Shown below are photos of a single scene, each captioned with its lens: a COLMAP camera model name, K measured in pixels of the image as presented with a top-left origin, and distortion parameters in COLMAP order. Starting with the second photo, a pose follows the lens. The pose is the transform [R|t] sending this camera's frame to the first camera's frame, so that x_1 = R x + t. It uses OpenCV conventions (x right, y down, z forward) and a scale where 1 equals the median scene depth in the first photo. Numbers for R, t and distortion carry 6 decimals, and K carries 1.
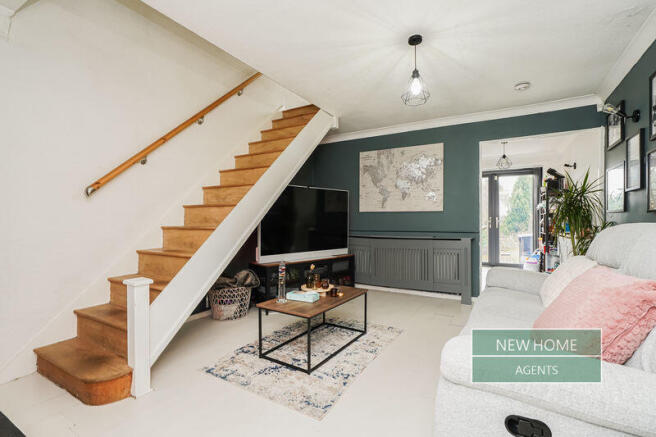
lens RADIAL K [[310.3, 0, 325.9], [0, 310.3, 213.5], [0, 0, 1]] dist [-0.029982, 0.019834]
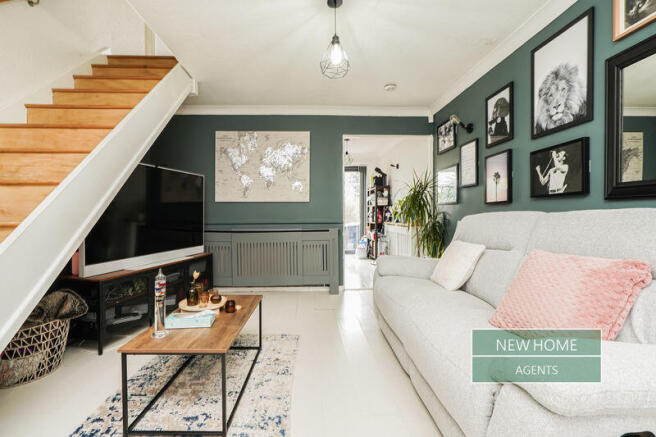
lens RADIAL K [[310.3, 0, 325.9], [0, 310.3, 213.5], [0, 0, 1]] dist [-0.029982, 0.019834]
pose [[0.841633, -0.004431, 0.540032, -0.116015], [-0.008562, 0.999731, 0.021546, 0.007952], [-0.539982, -0.022757, 0.841369, 0.163755]]
